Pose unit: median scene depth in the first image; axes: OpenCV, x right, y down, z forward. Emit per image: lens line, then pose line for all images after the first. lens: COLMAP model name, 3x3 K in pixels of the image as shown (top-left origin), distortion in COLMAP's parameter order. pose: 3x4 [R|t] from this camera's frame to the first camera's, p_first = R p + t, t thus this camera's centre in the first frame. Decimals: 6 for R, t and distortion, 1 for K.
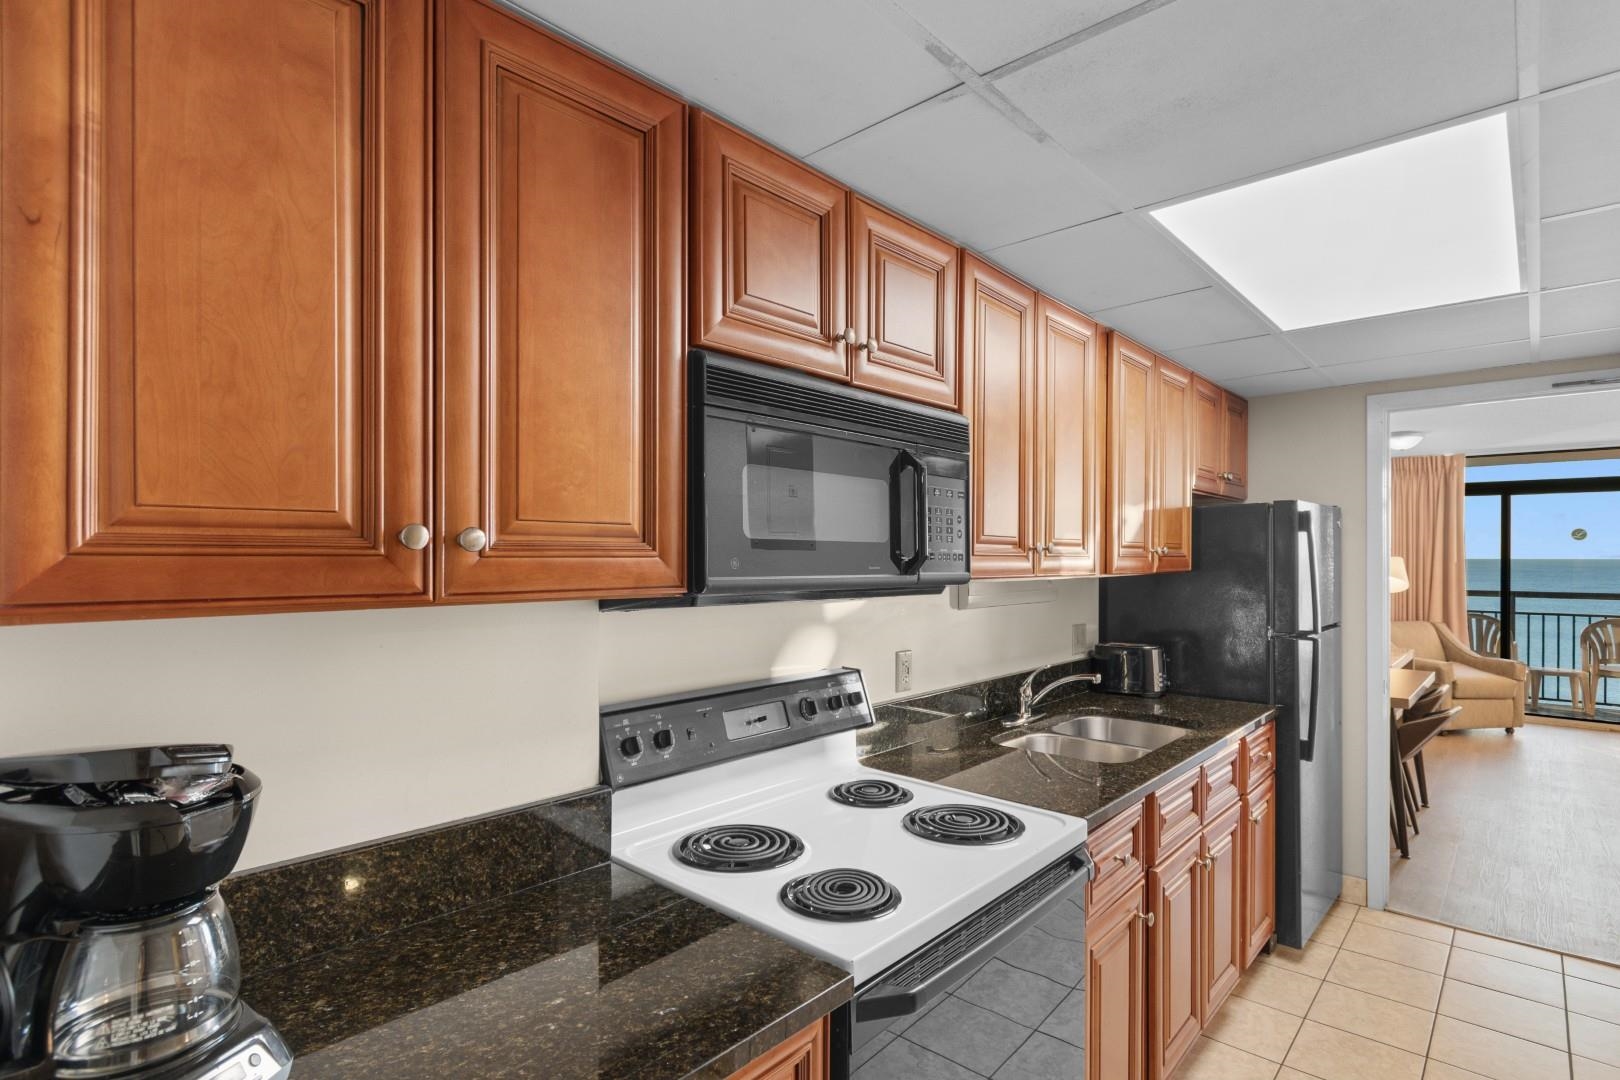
lens RADIAL K [[802.8, 0, 807.2], [0, 802.8, 557.0], [0, 0, 1]] dist [0.011431, -0.009067]
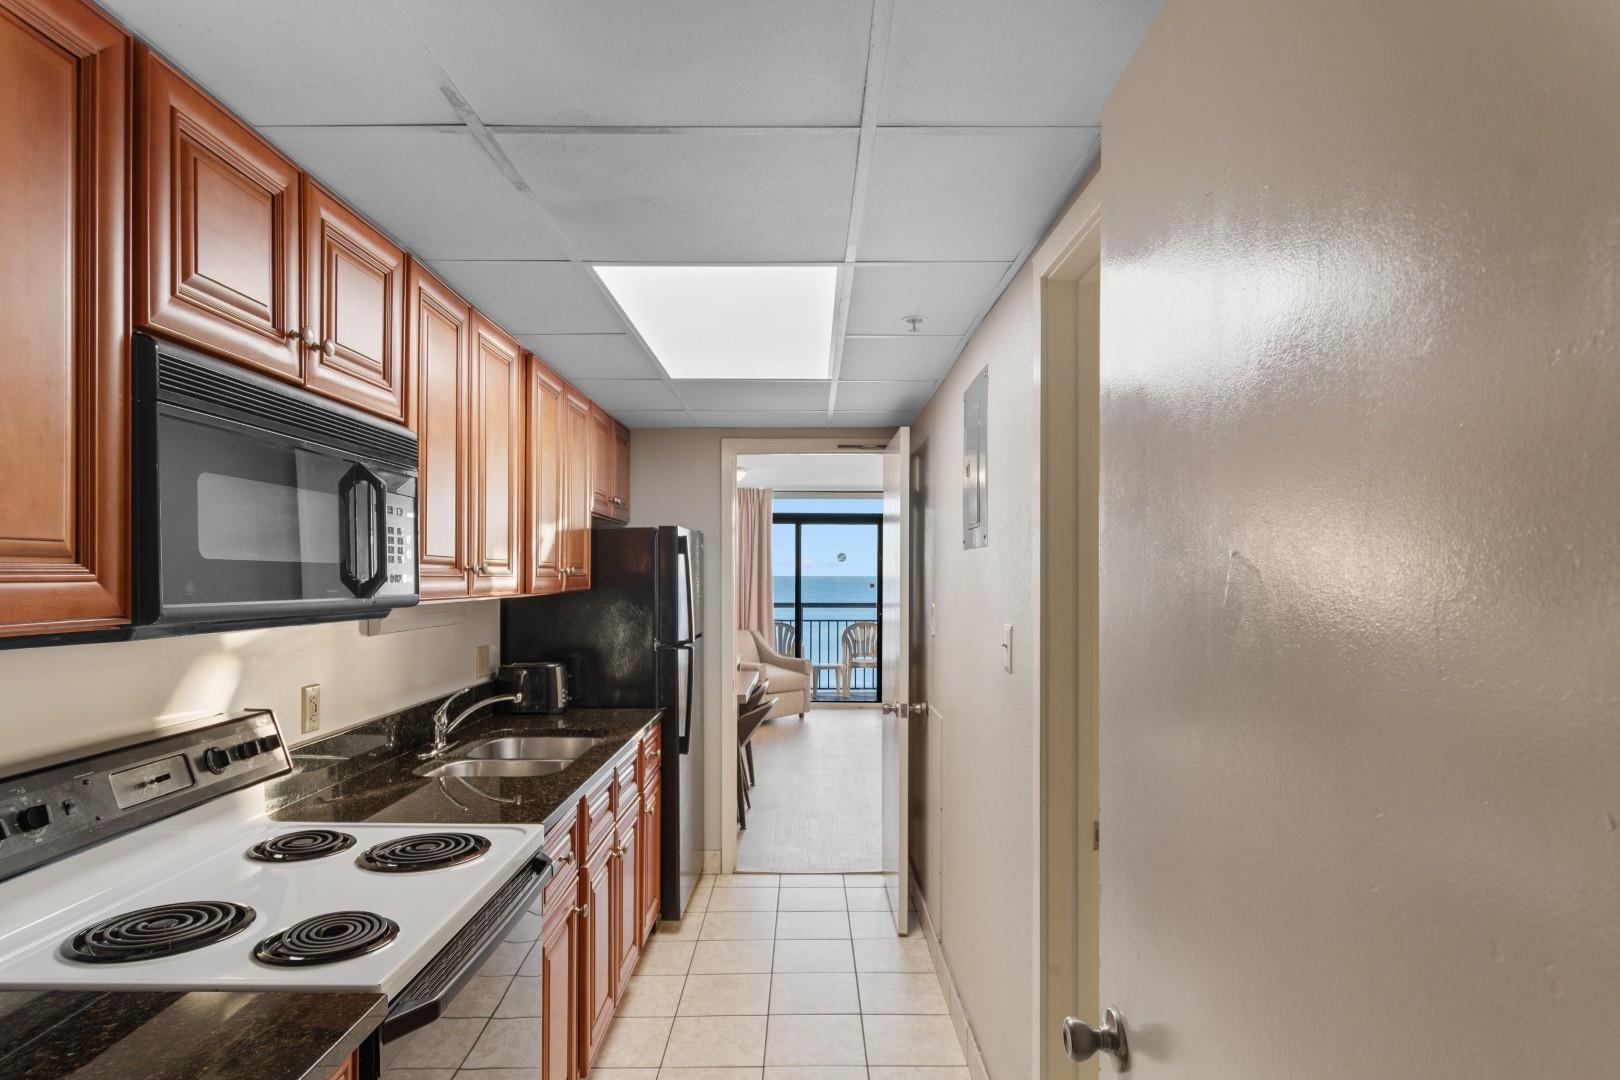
lens RADIAL K [[905.0, 0, 810.6], [0, 905.0, 573.0], [0, 0, 1]] dist [-0.000574, -0.000767]
pose [[0.738858, 0.000388, 0.673861, -0.159172], [0.000627, 0.999999, -0.001263, -0.003914], [-0.673861, 0.001356, 0.738857, -0.100448]]
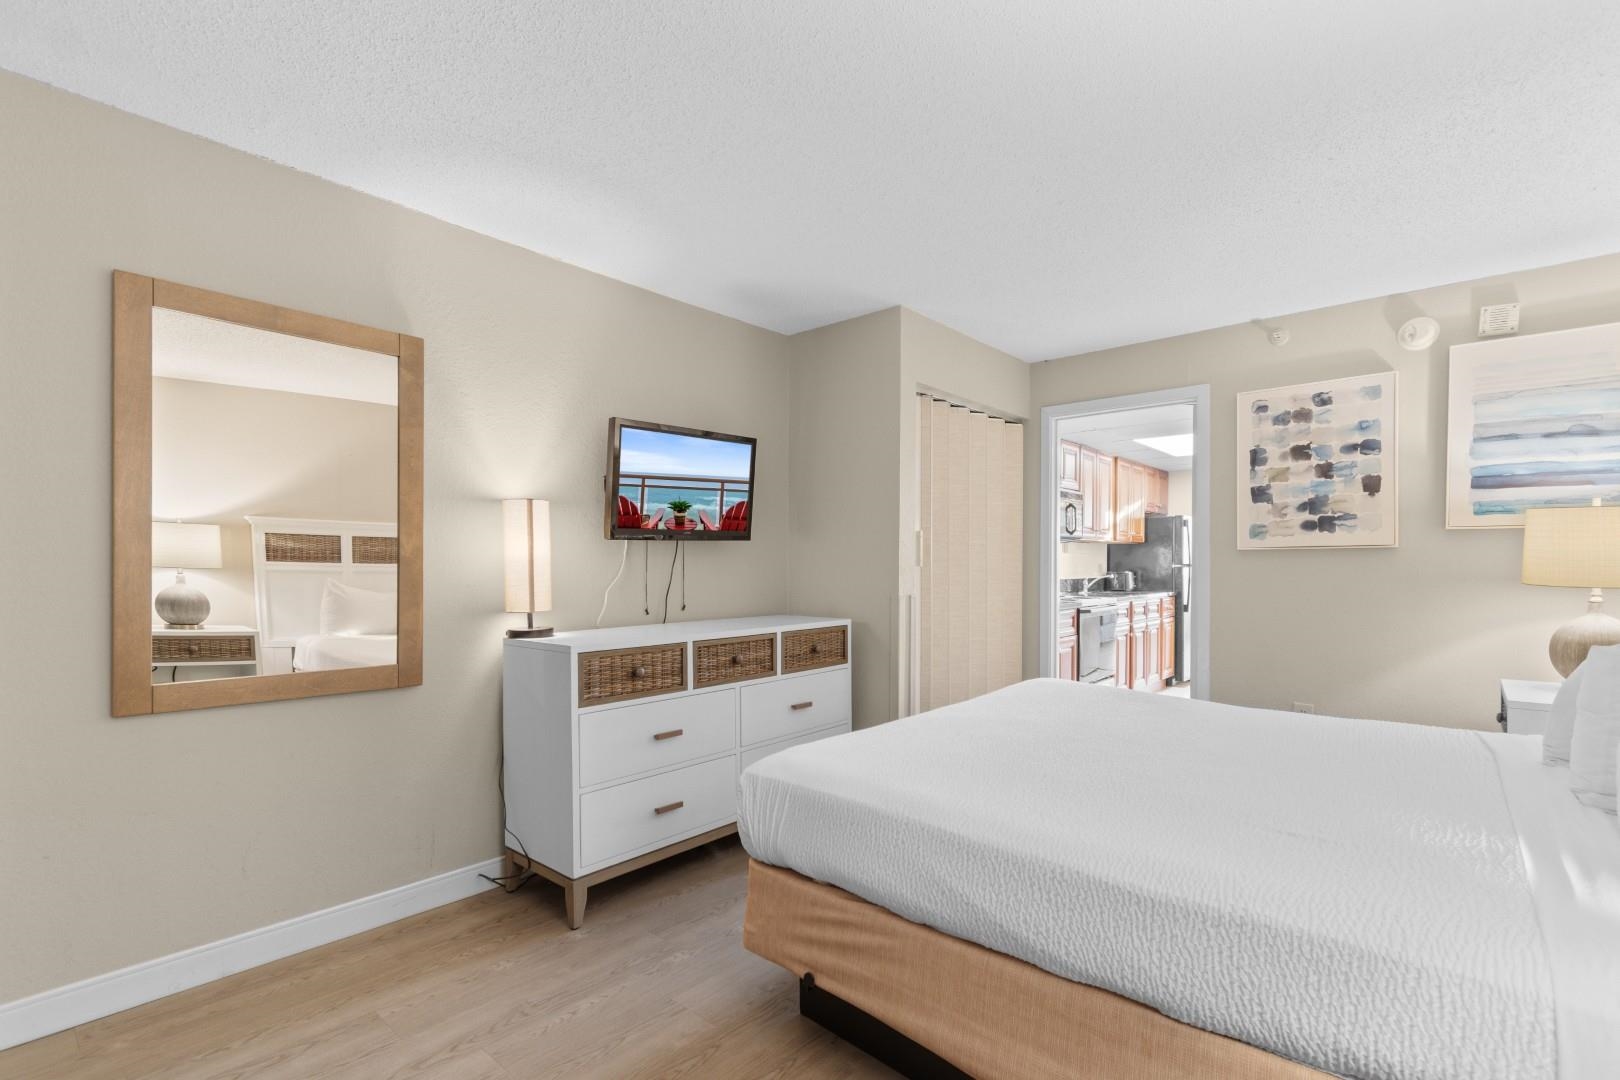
lens RADIAL K [[734.8, 0, 804.9], [0, 734.8, 569.6], [0, 0, 1]] dist [0.000668, -0.000271]
pose [[0.999921, 0.001870, 0.012420, -0.958767], [-0.001994, 0.999948, 0.009972, 0.123912], [-0.012401, -0.009996, 0.999873, -2.014067]]
